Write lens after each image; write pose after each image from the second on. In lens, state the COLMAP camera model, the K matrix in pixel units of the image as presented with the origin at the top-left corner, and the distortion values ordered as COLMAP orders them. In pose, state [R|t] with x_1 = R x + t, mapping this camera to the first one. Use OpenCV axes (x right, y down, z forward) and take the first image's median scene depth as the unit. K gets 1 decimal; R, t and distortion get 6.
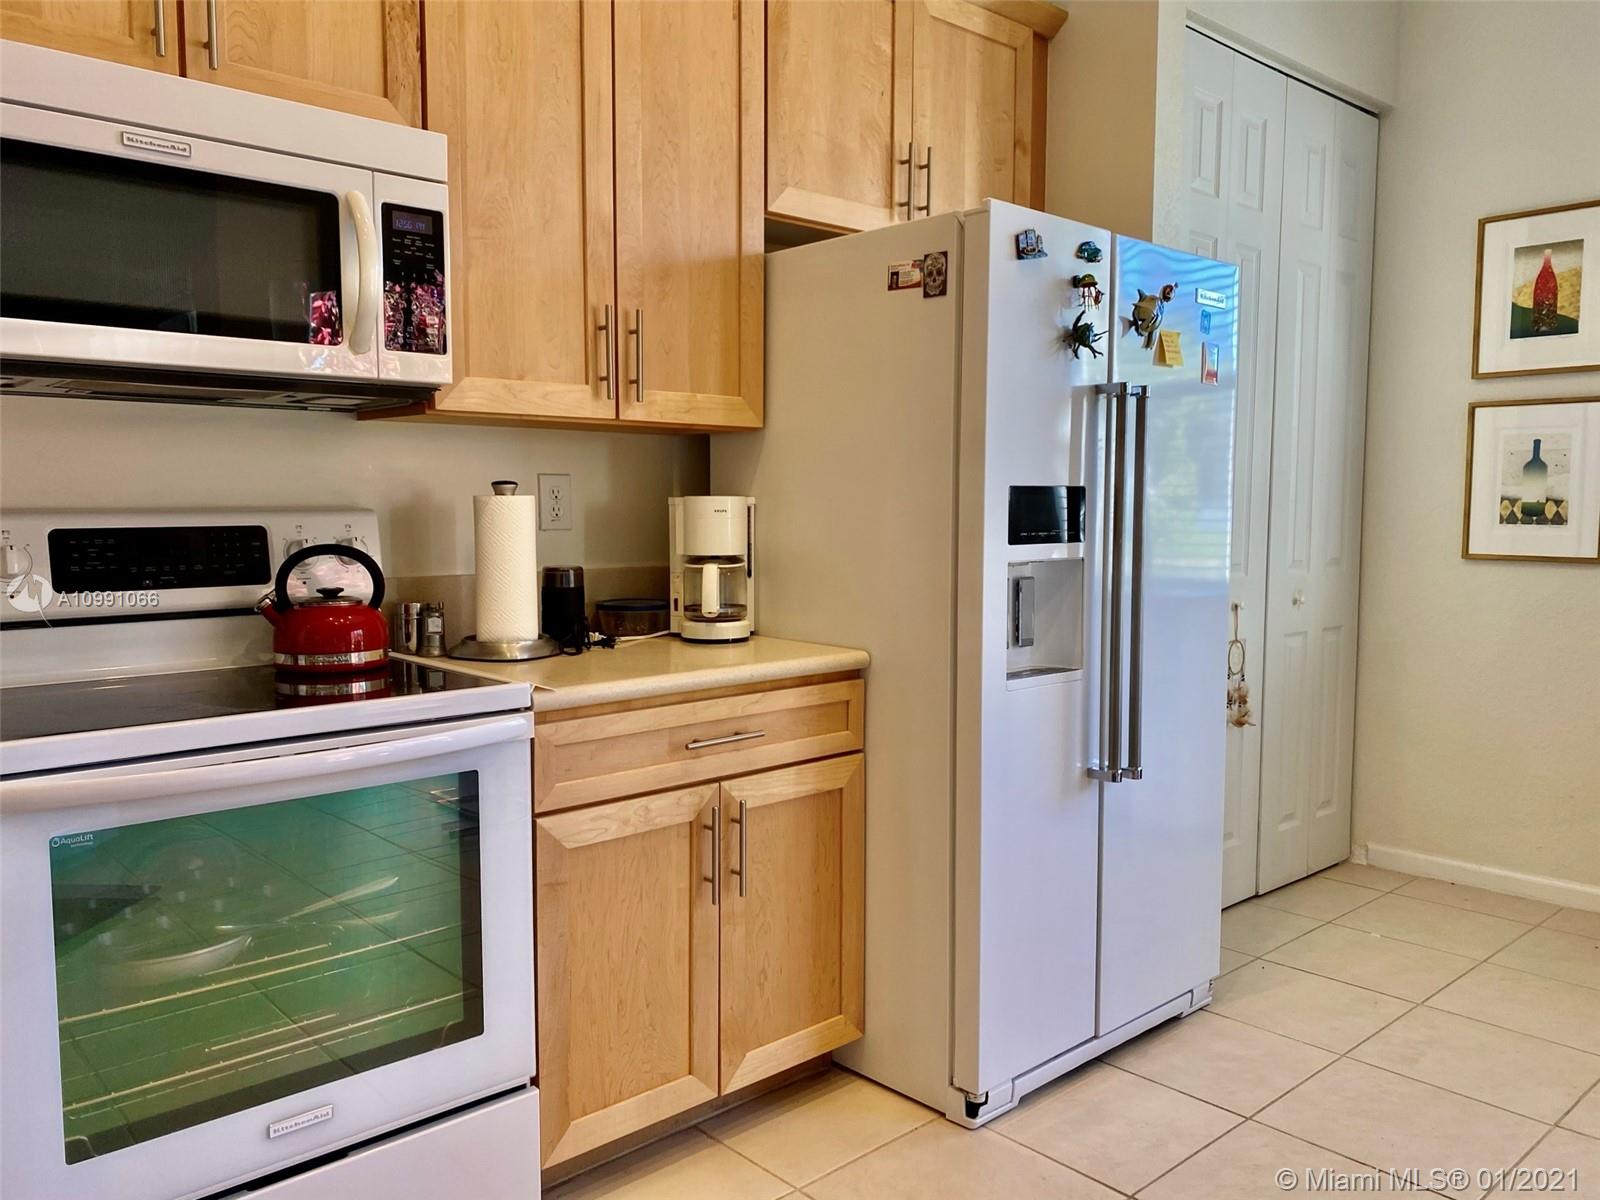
lens RADIAL K [[1237.5, 0, 800.0], [0, 1237.5, 600.0], [0, 0, 1]] dist [0.008792, -0.003844]
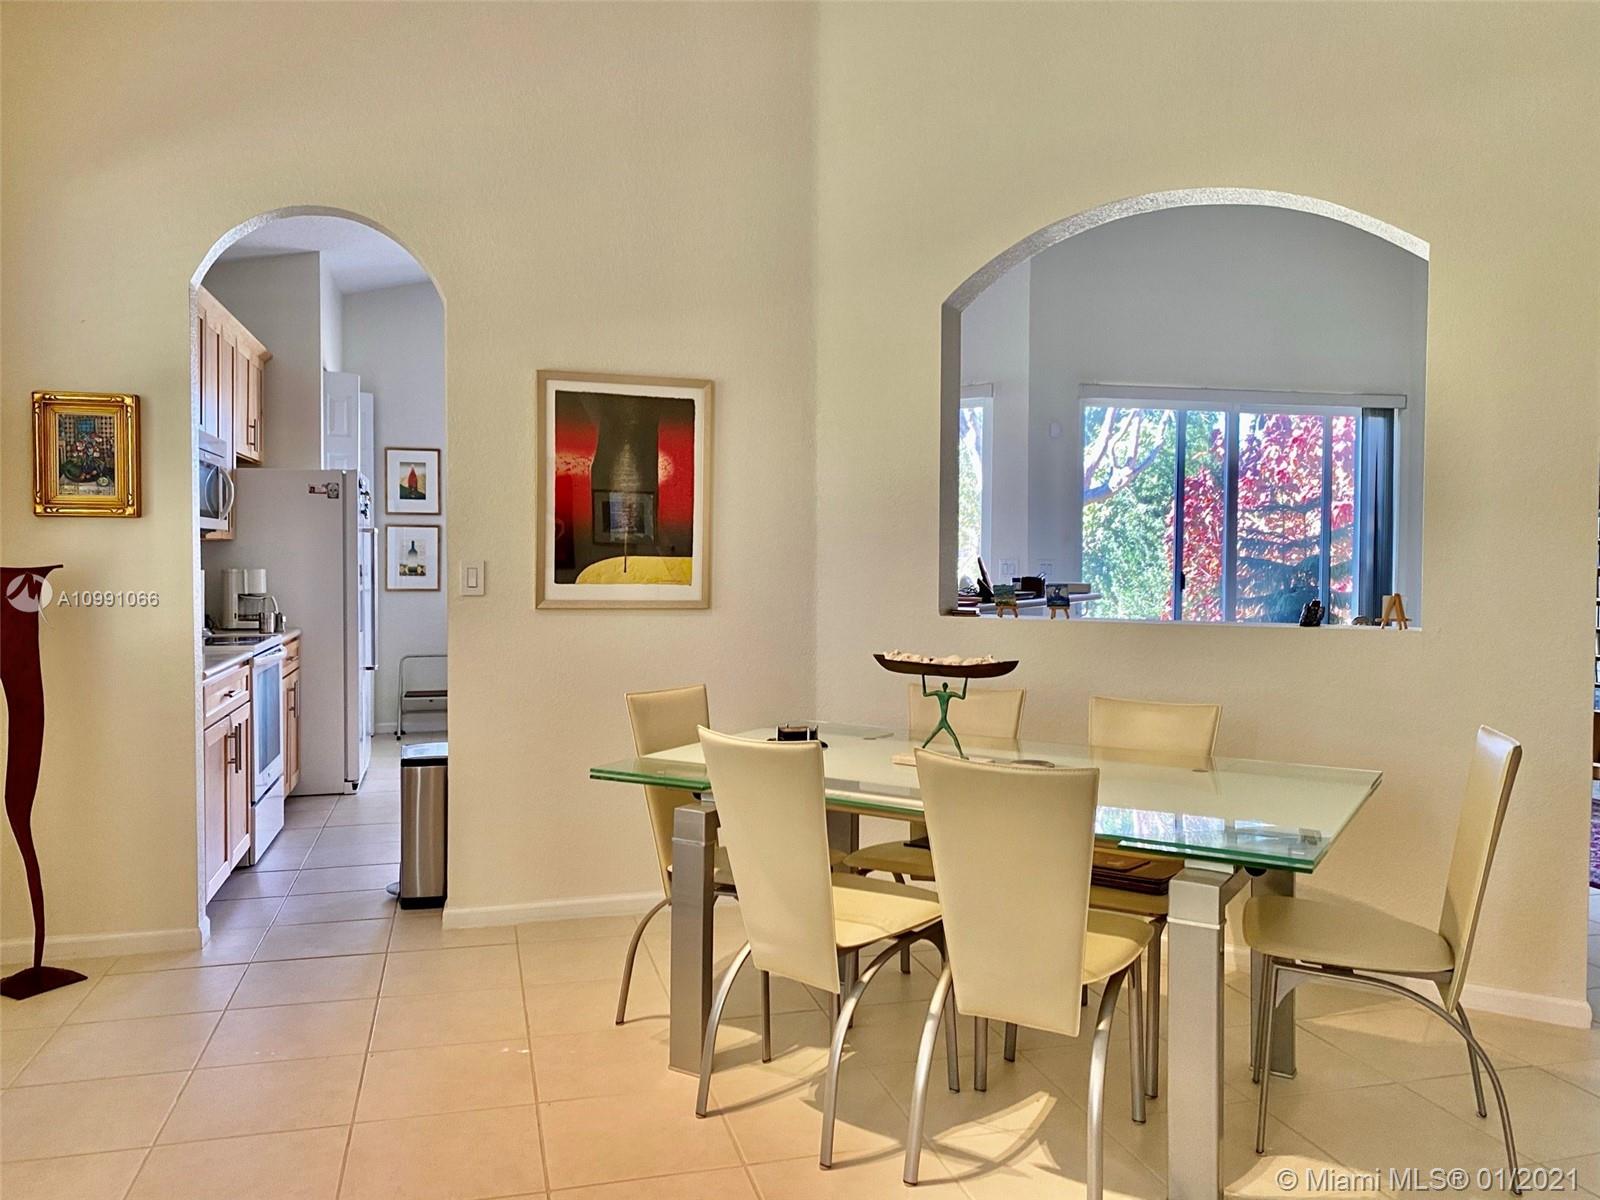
lens RADIAL K [[1189.5, 0, 803.5], [0, 1189.5, 591.9], [0, 0, 1]] dist [-0.003270, -0.000833]
pose [[0.442038, -0.026712, 0.896599, -1.624514], [0.066475, 0.997783, -0.003047, 0.039330], [-0.894530, 0.060948, 0.442834, -0.998061]]
